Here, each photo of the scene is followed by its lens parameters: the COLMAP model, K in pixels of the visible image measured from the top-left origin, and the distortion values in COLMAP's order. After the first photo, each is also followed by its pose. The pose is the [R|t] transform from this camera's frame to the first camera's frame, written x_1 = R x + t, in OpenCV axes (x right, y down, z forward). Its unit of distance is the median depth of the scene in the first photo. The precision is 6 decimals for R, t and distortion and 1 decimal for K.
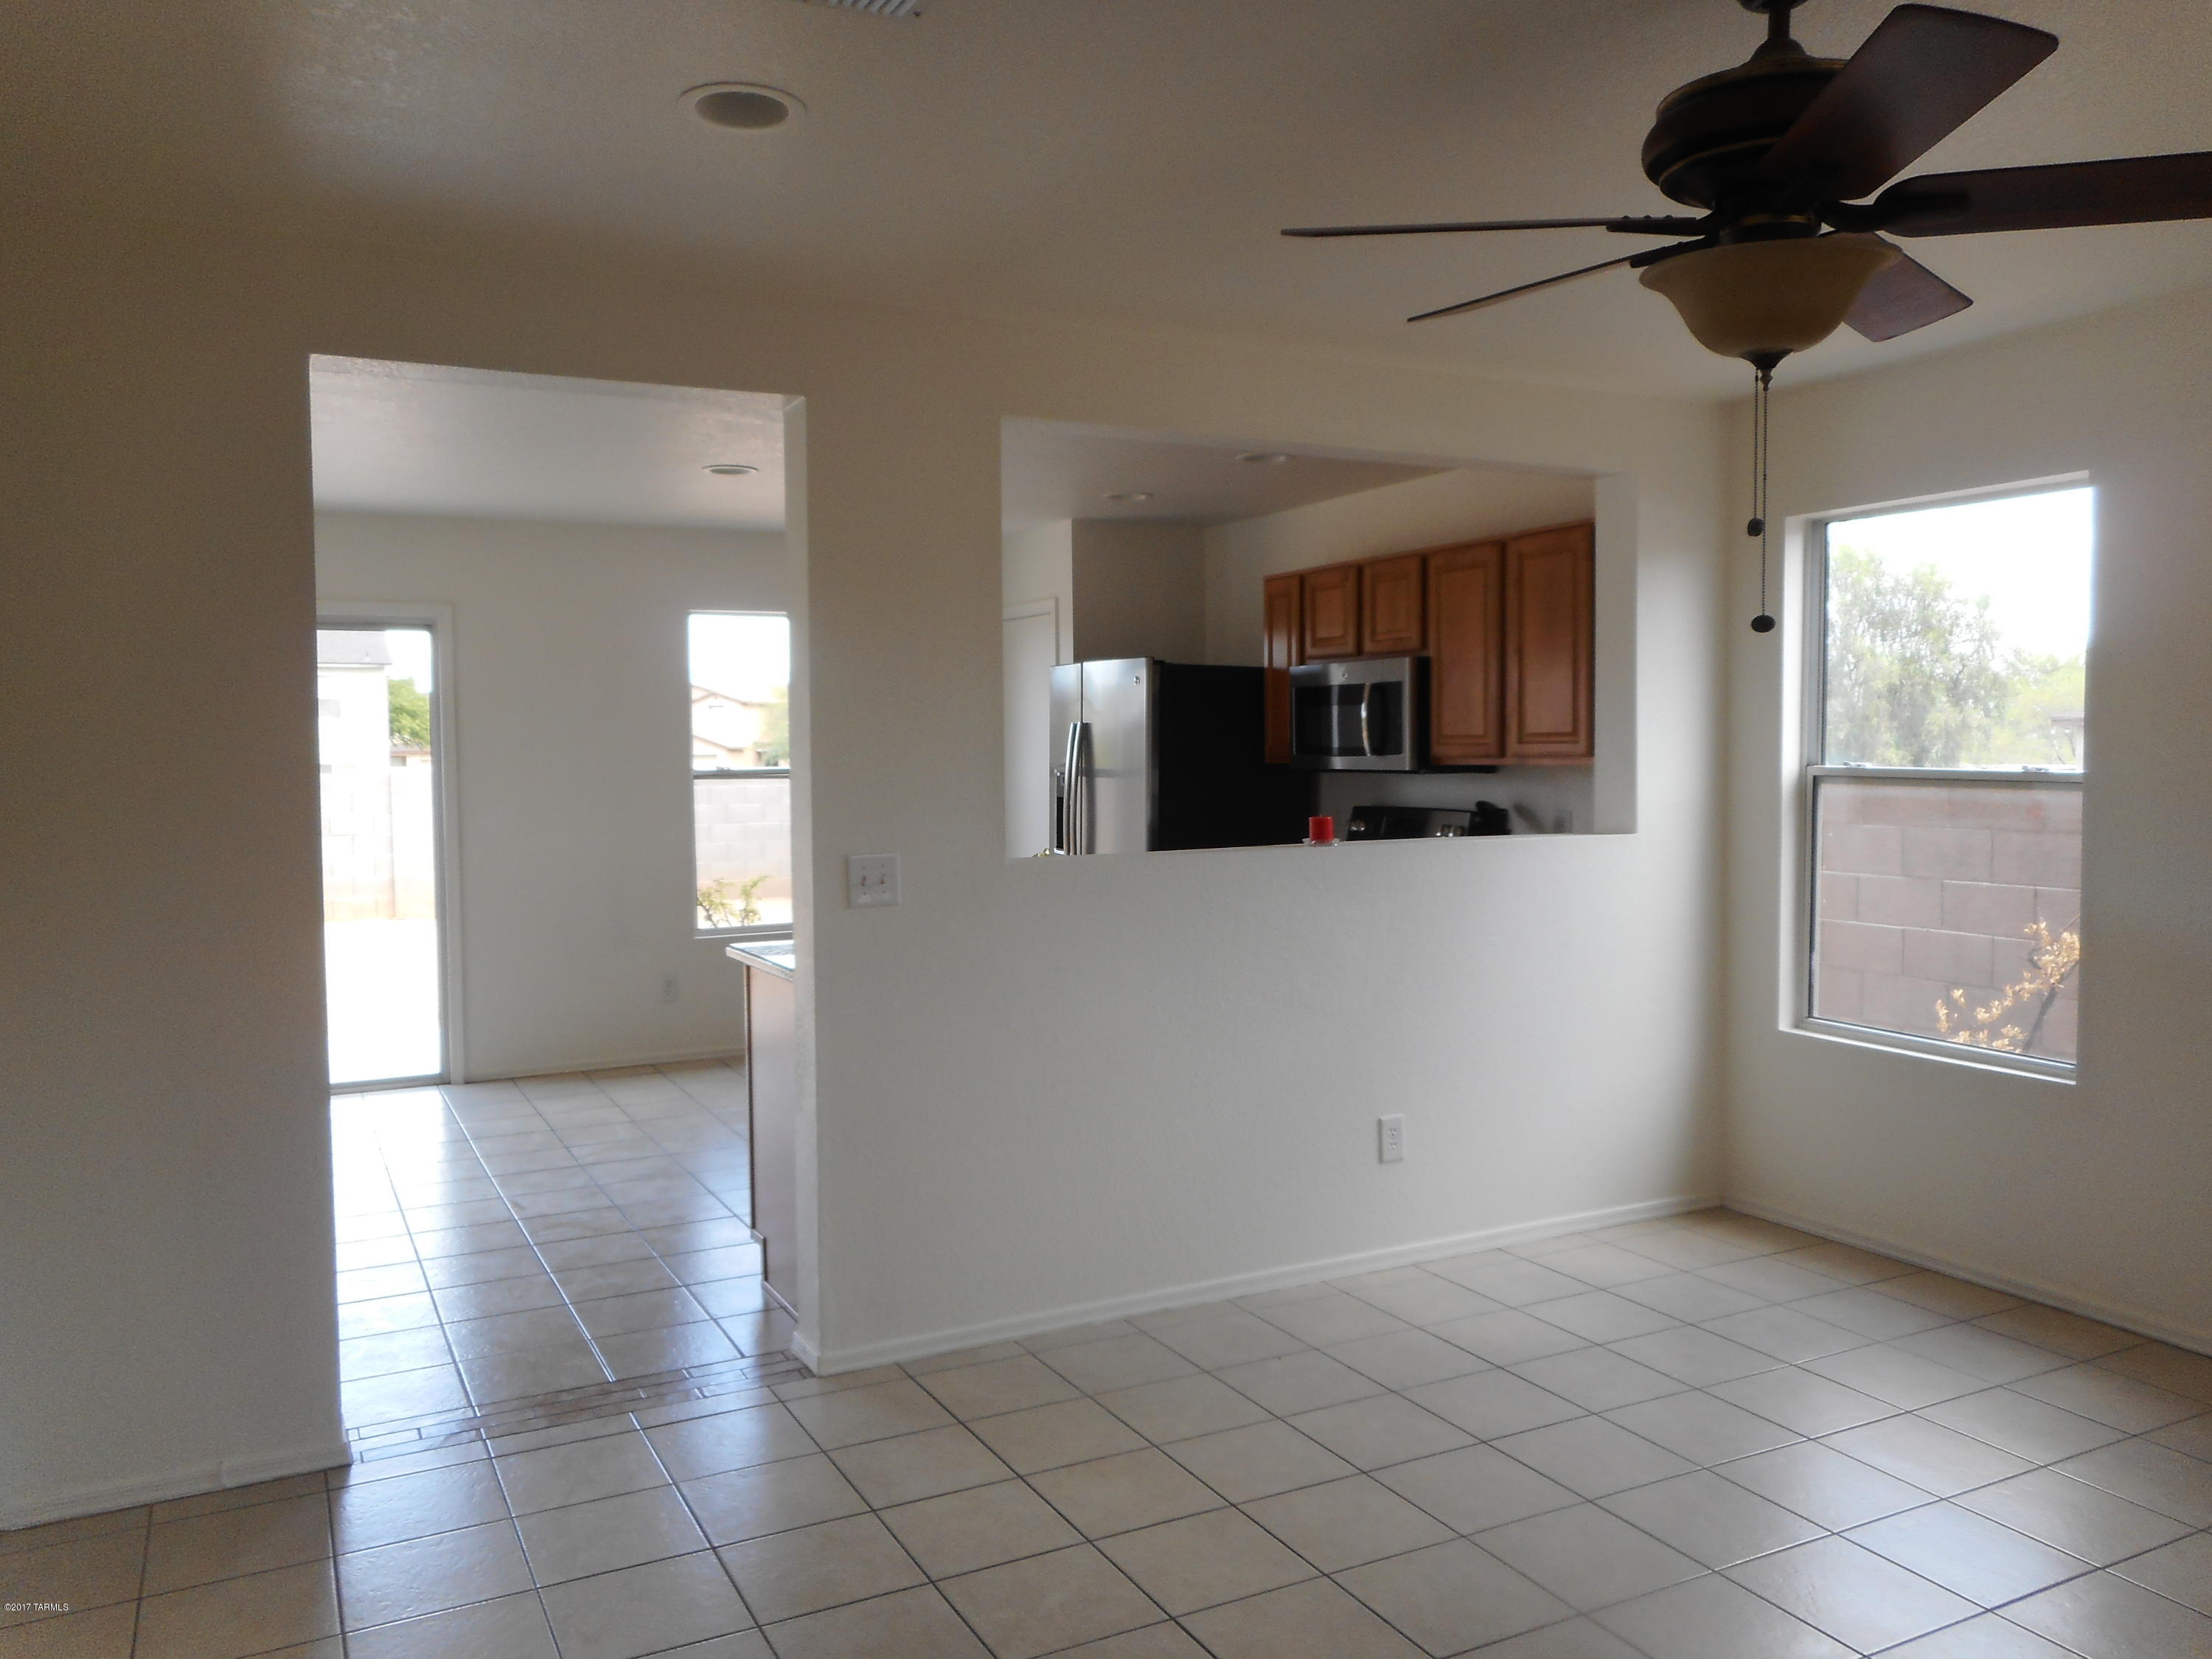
lens RADIAL K [[1665.0, 0, 1110.0], [0, 1665.0, 819.5], [0, 0, 1]] dist [0.007231, -0.007298]
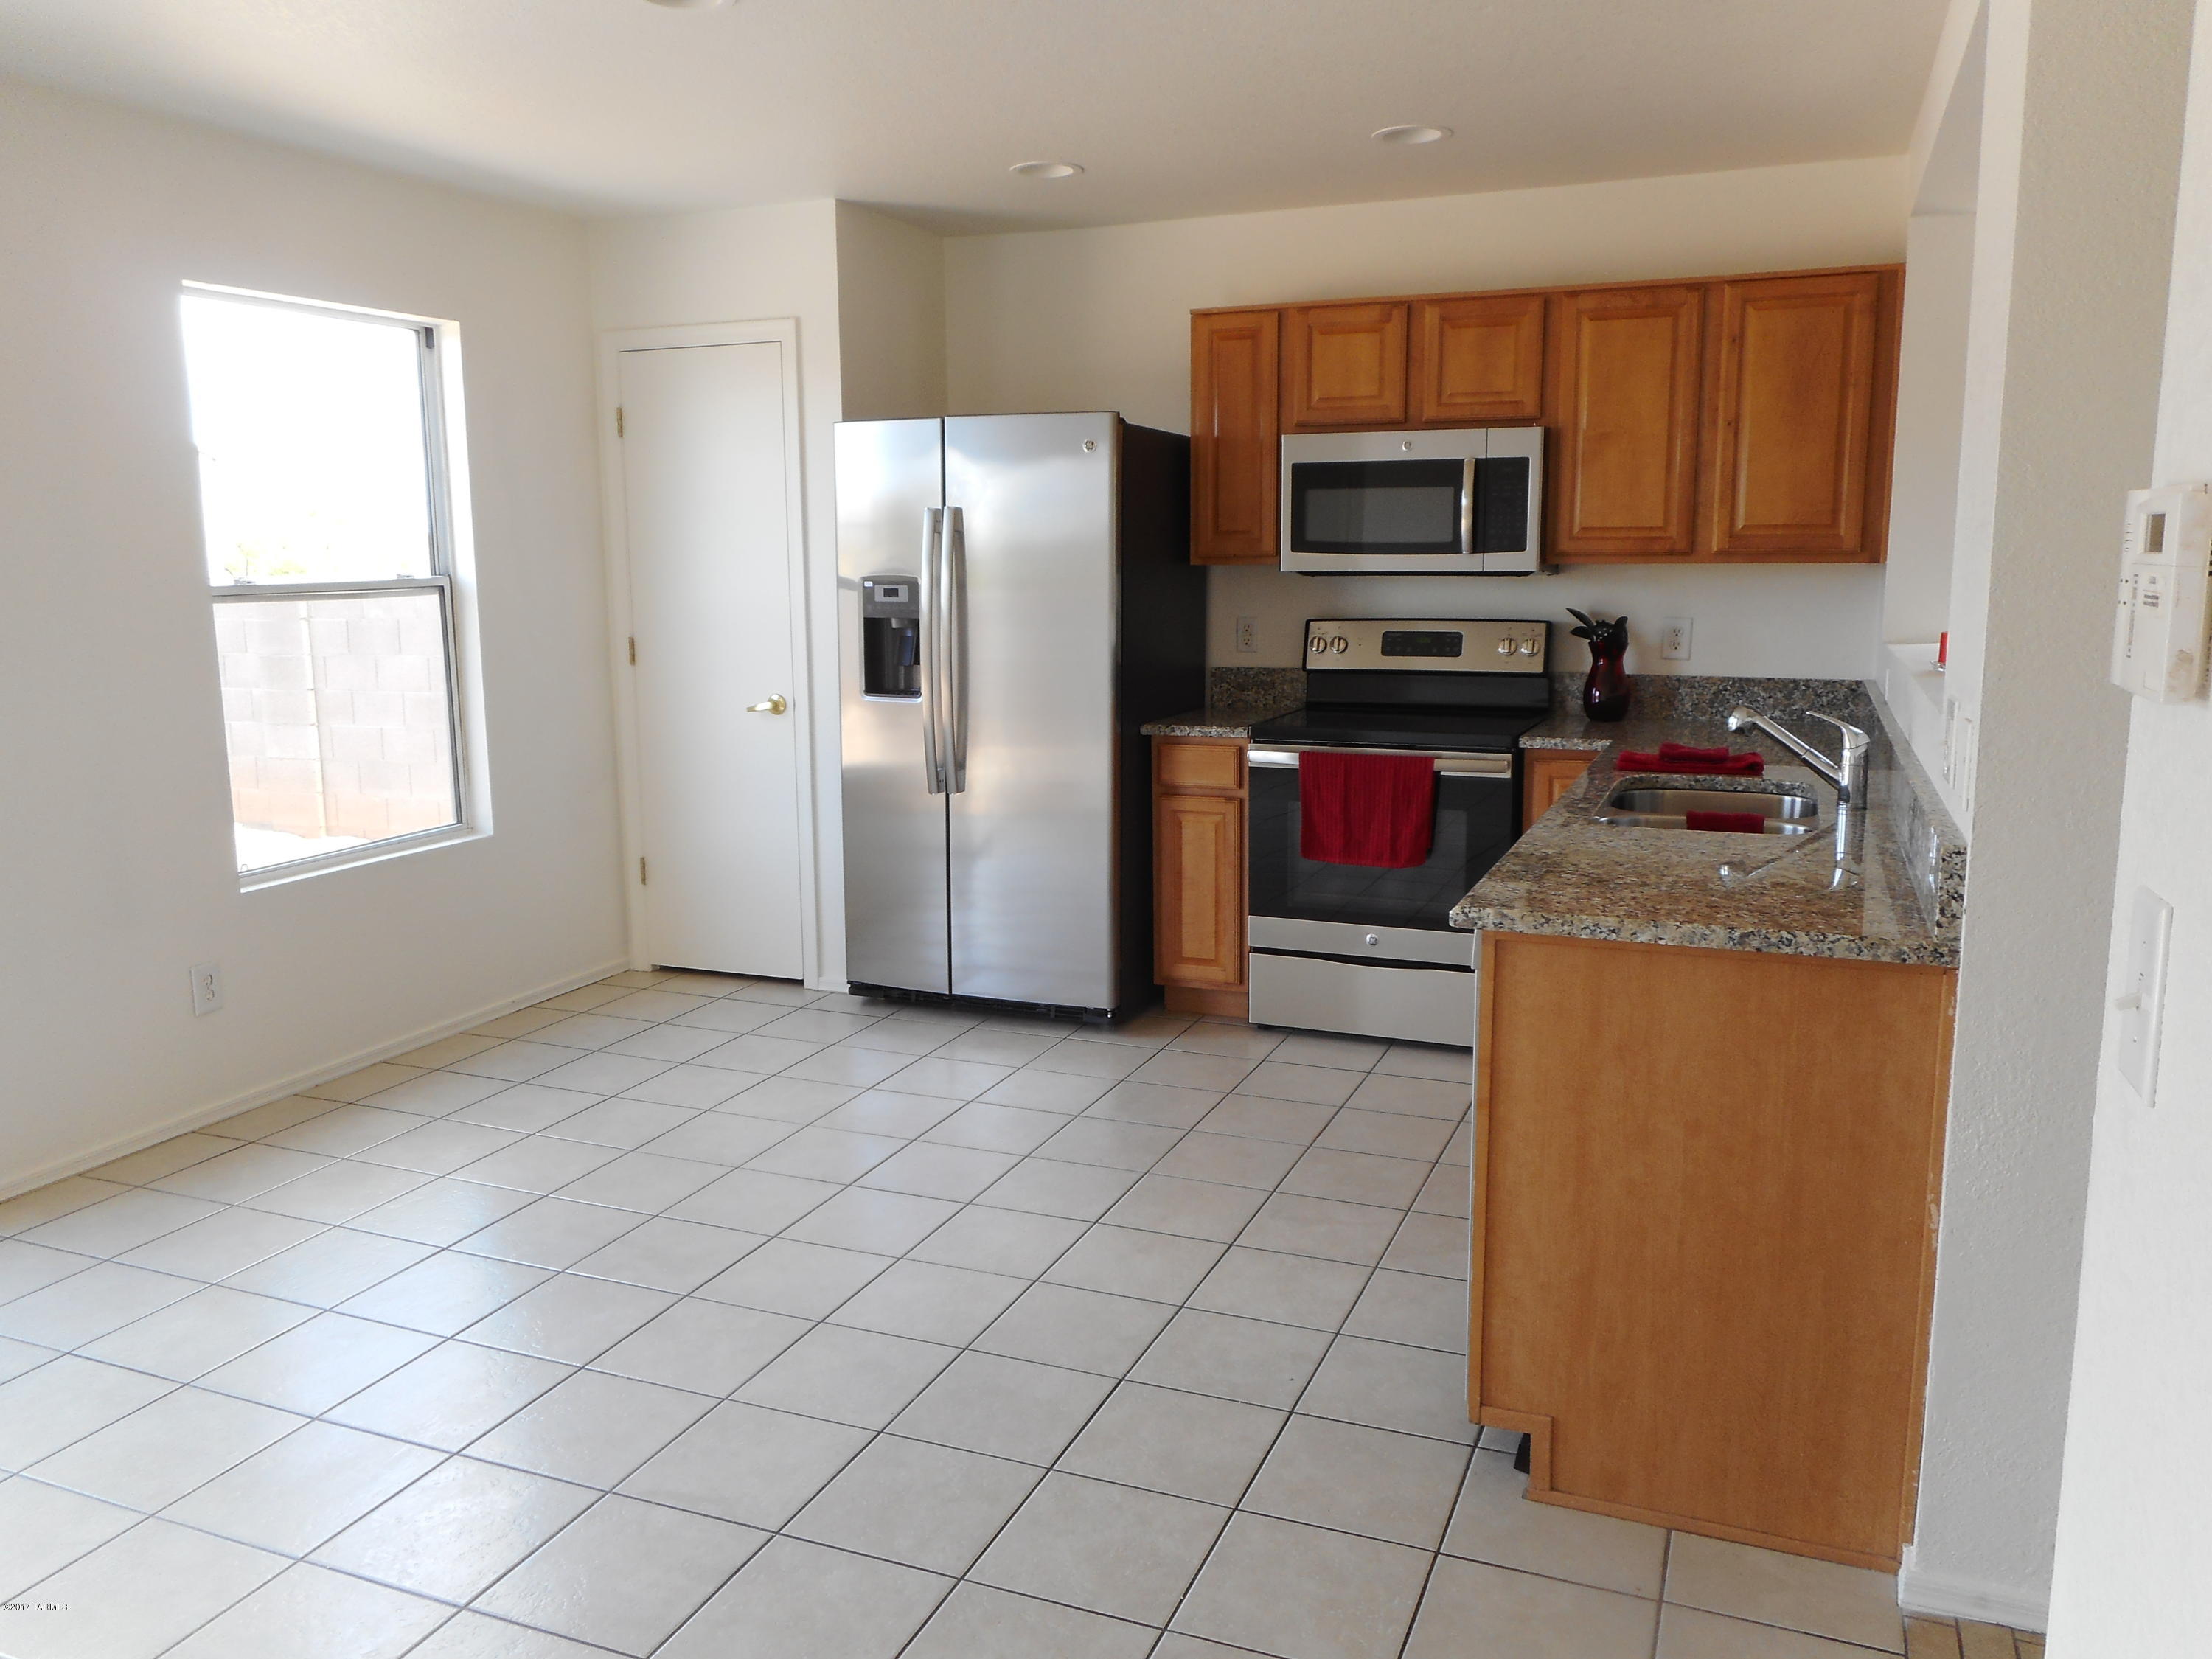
lens RADIAL K [[1674.1, 0, 1100.2], [0, 1674.1, 797.9], [0, 0, 1]] dist [0.007467, 0.004387]
pose [[0.766609, -0.092823, 0.635369, -0.576115], [0.029318, 0.993524, 0.109772, -0.018513], [-0.641444, -0.065524, 0.764366, 0.591875]]
